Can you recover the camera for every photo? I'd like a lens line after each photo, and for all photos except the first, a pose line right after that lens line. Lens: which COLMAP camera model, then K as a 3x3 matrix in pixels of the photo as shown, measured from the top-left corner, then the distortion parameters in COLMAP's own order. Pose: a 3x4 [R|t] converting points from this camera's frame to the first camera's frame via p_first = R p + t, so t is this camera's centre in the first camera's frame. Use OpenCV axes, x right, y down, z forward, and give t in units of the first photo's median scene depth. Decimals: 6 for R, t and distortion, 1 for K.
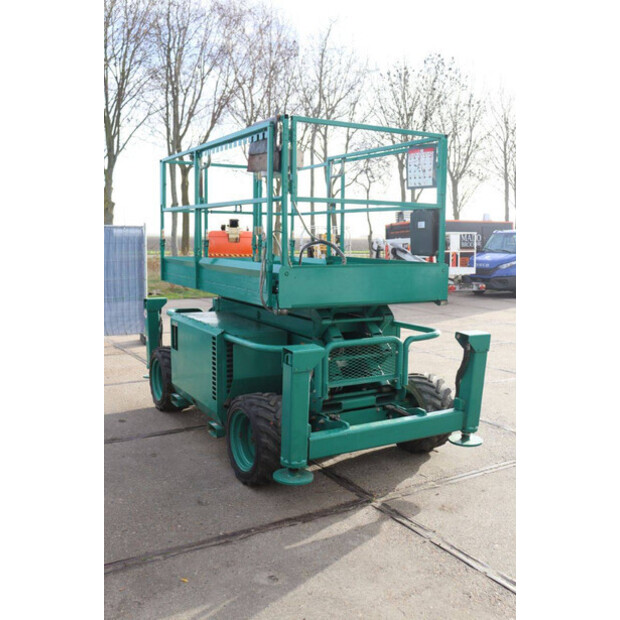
lens RADIAL K [[631.0, 0, 310.3], [0, 631.0, 308.2], [0, 0, 1]] dist [-0.041619, 0.000000]
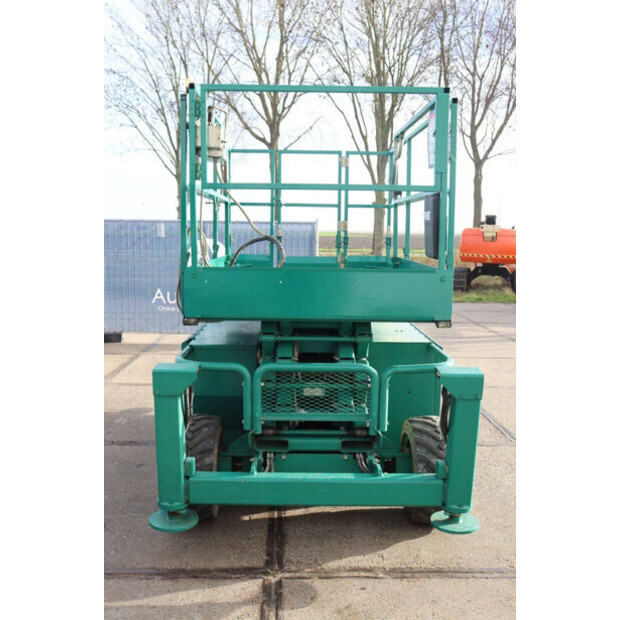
lens RADIAL K [[654.7, 0, 310.0], [0, 654.7, 310.8], [0, 0, 1]] dist [-0.012714, 0.000000]
pose [[0.868785, 0.060416, -0.491489, 0.468558], [-0.059625, 0.998071, 0.017292, -0.029664], [0.491586, 0.014282, 0.870712, 0.291104]]
